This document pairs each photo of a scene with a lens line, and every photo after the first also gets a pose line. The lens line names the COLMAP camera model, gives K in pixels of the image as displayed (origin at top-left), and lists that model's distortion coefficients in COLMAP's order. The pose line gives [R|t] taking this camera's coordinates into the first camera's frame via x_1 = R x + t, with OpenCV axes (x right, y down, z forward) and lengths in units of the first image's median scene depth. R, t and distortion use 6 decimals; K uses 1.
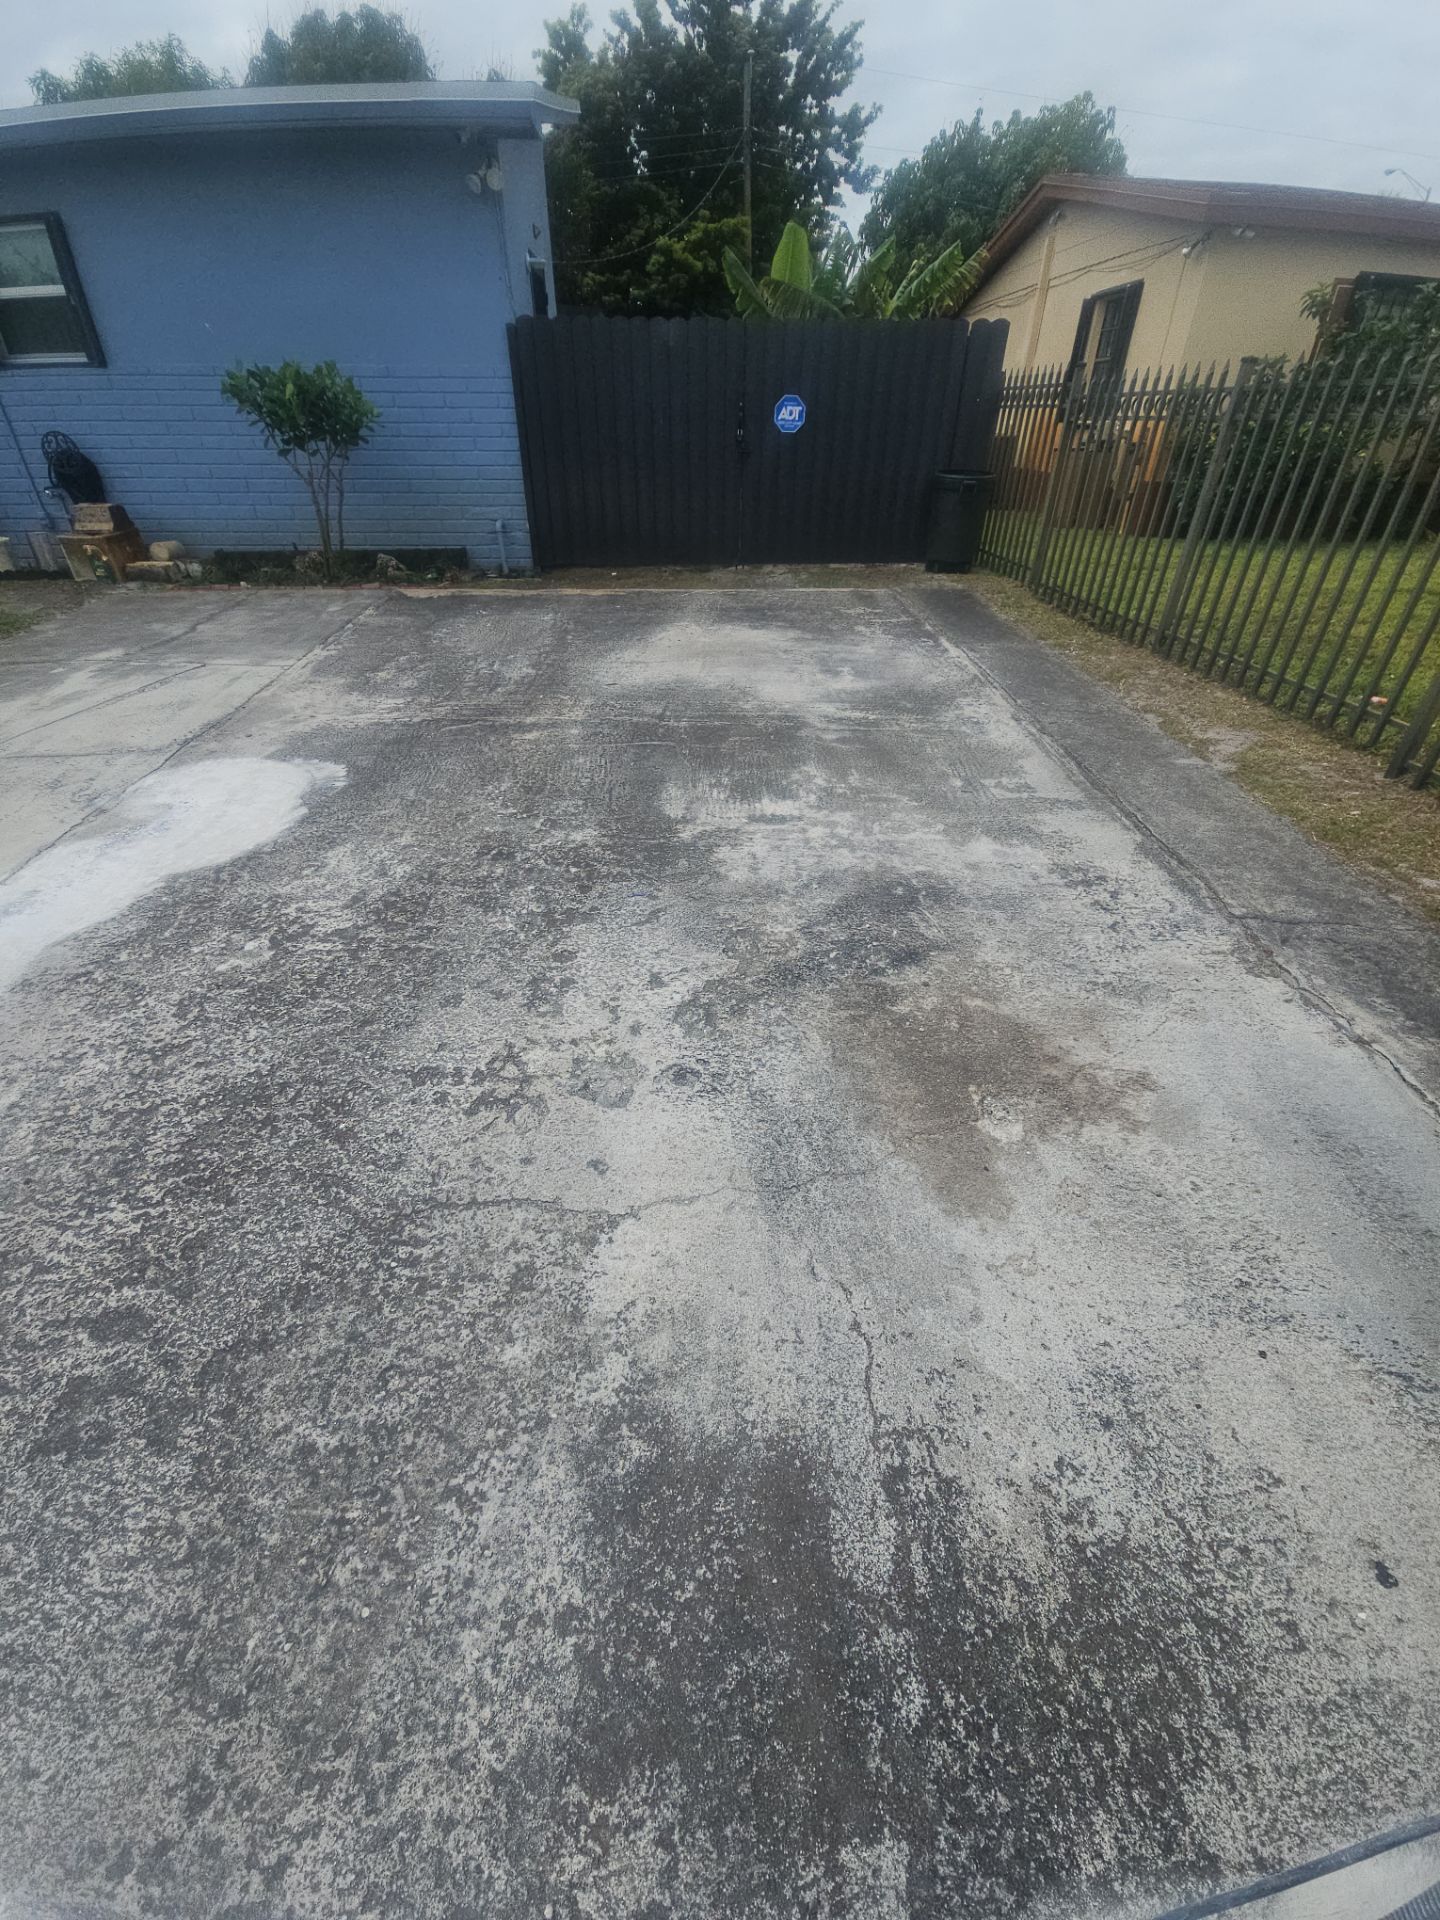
lens RADIAL K [[752.1, 0, 720.0], [0, 752.1, 960.0], [0, 0, 1]] dist [0.012924, -0.010283]
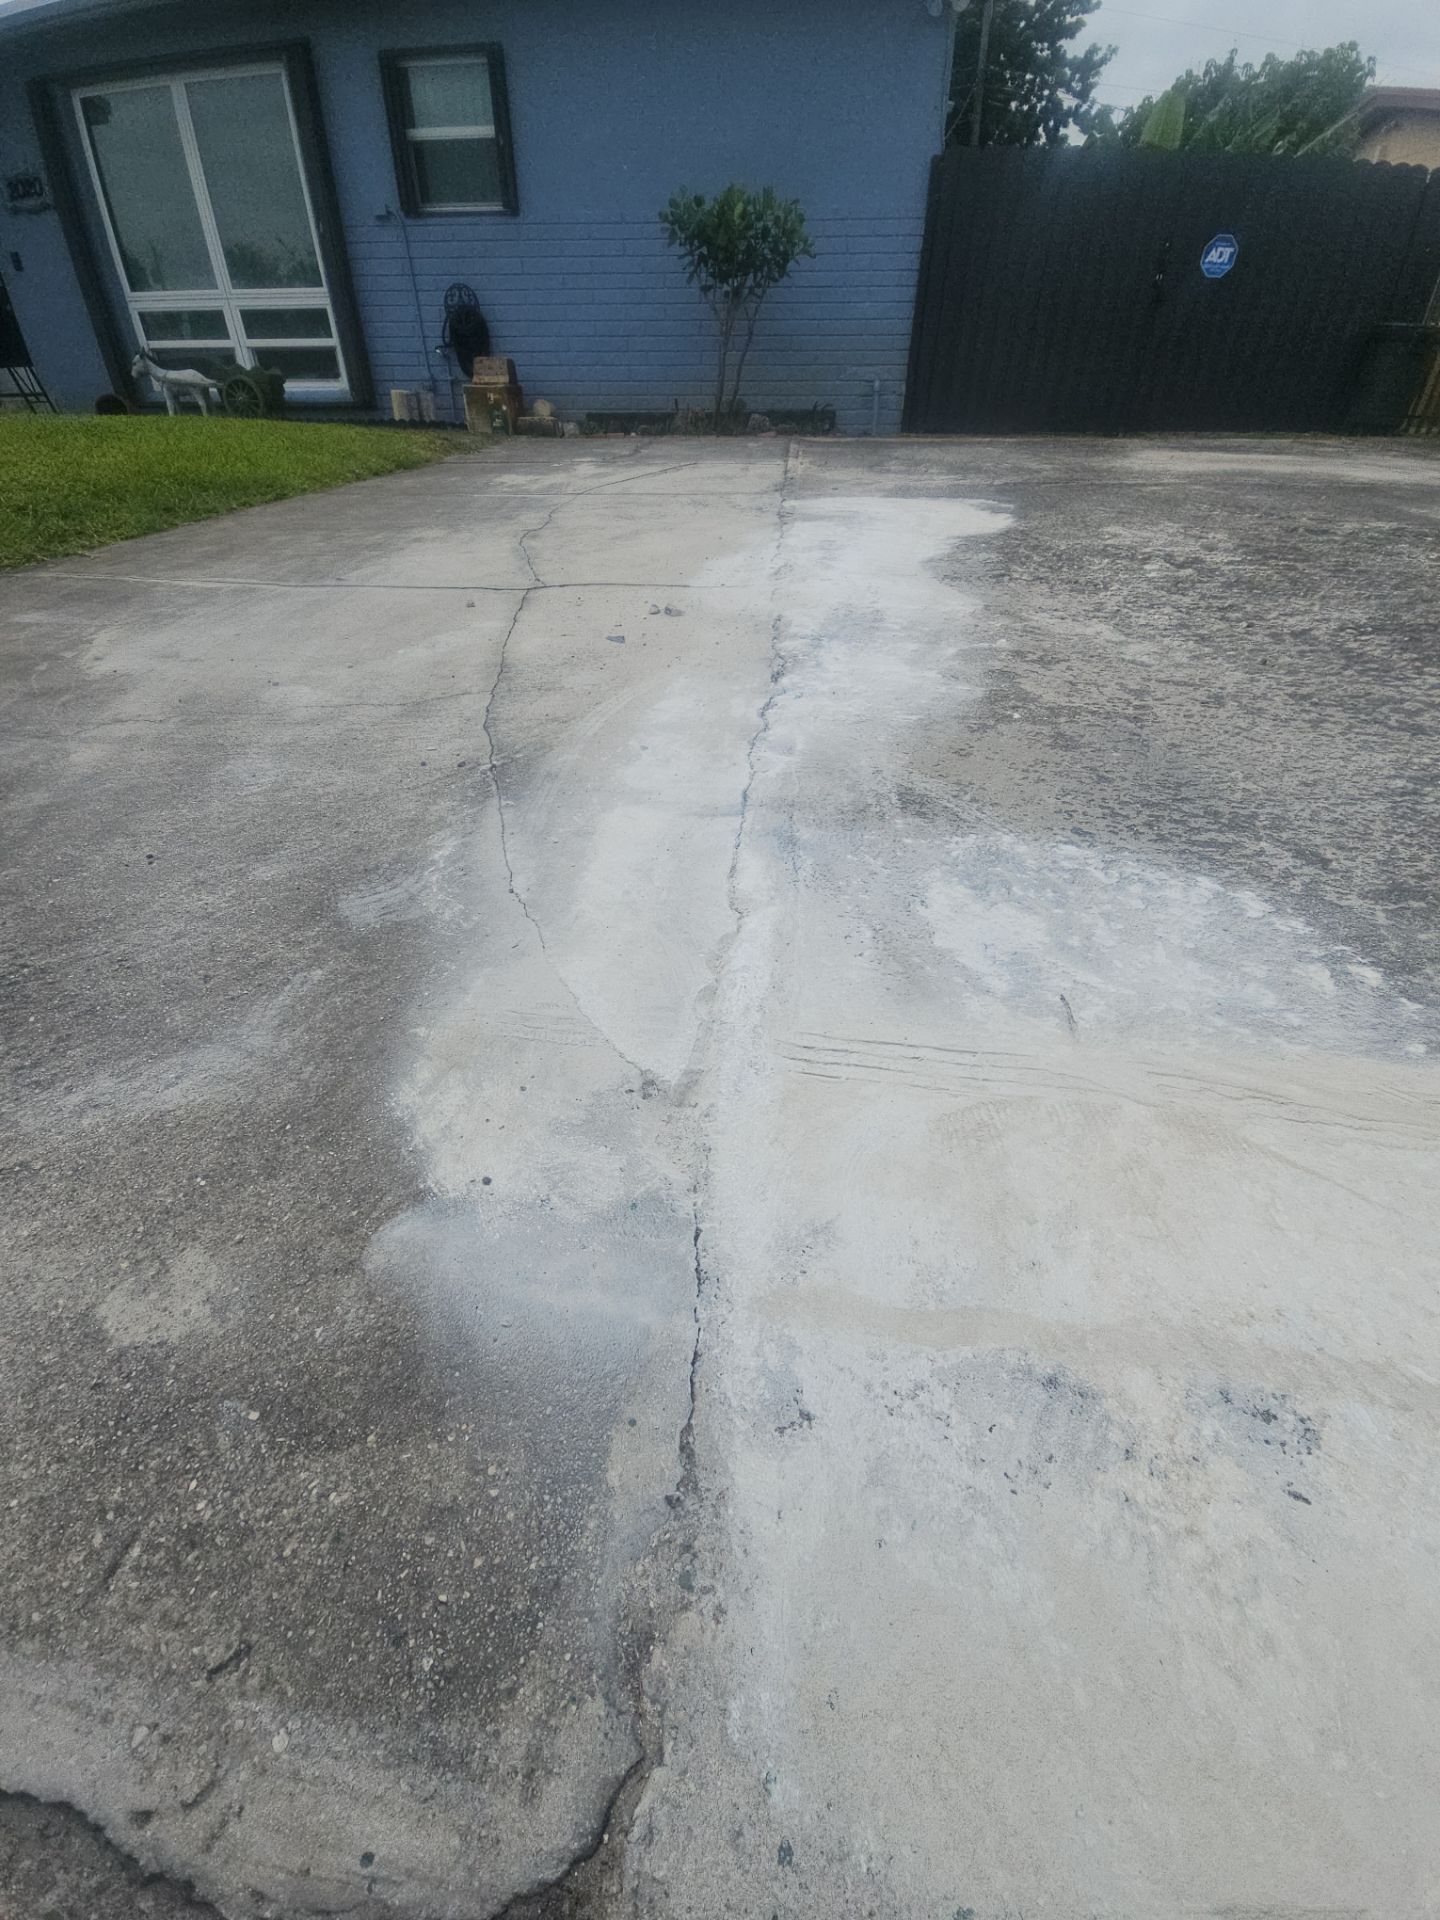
lens RADIAL K [[752.1, 0, 720.0], [0, 752.1, 960.0], [0, 0, 1]] dist [0.012924, -0.010283]
pose [[0.992186, 0.068513, -0.104276, -0.366120], [-0.068296, 0.997649, 0.005652, 0.173197], [0.104418, 0.001514, 0.994532, 0.027956]]
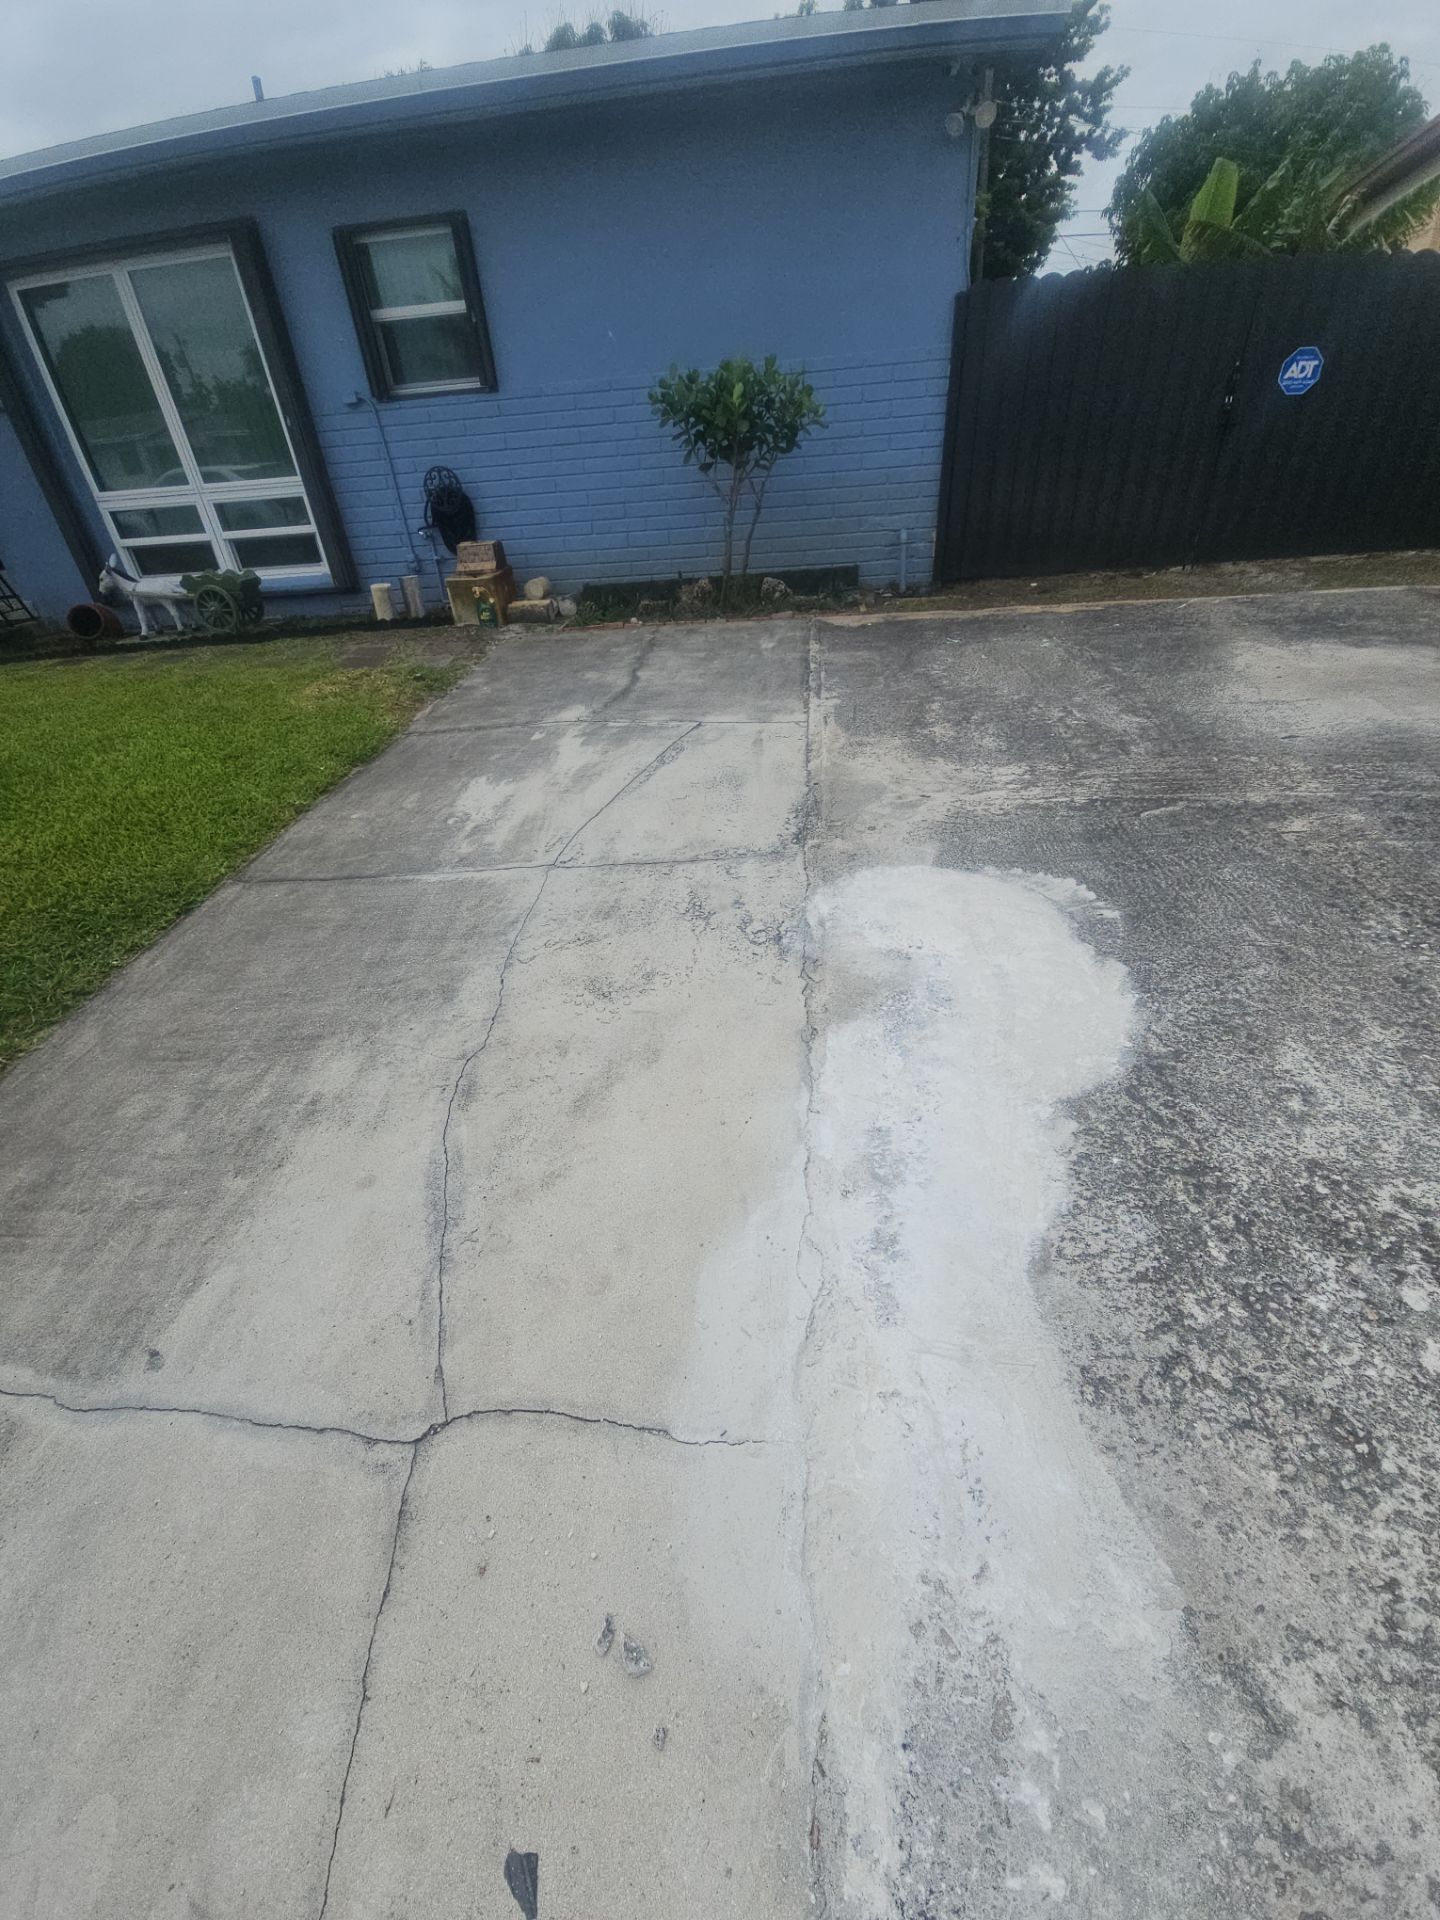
lens RADIAL K [[756.0, 0, 720.0], [0, 756.0, 960.0], [0, 0, 1]] dist [0.009412, -0.010131]
pose [[0.987097, 0.019184, -0.158970, -0.379166], [-0.021208, 0.999714, -0.011047, -0.090275], [0.158713, 0.014276, 0.987222, 0.139907]]
